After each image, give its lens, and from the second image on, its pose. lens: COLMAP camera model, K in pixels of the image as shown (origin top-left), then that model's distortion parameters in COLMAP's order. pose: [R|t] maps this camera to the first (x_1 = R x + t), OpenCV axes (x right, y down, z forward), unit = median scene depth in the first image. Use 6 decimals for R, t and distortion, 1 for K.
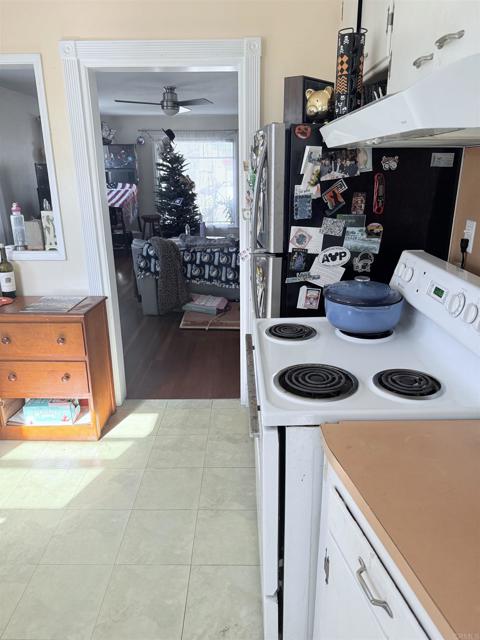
lens RADIAL K [[449.6, 0, 244.6], [0, 449.6, 321.1], [0, 0, 1]] dist [0.200400, -0.408990]
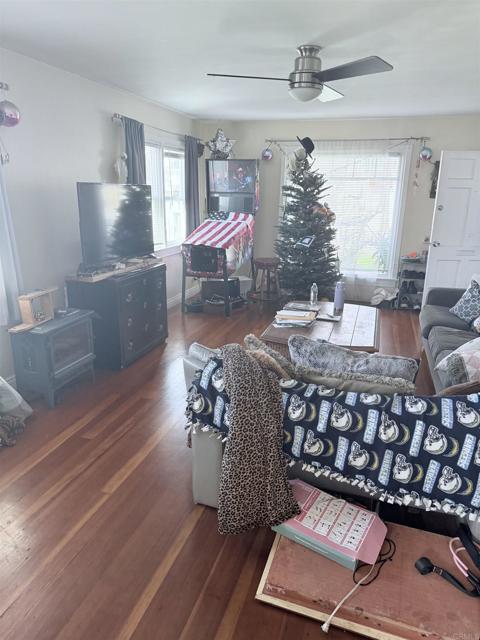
lens RADIAL K [[449.6, 0, 244.6], [0, 449.6, 321.1], [0, 0, 1]] dist [0.200400, -0.408990]
pose [[0.956734, 0.103708, -0.271856, -0.038355], [-0.115280, 0.992969, -0.026903, -0.115667], [0.267154, 0.057078, 0.961962, 0.330927]]
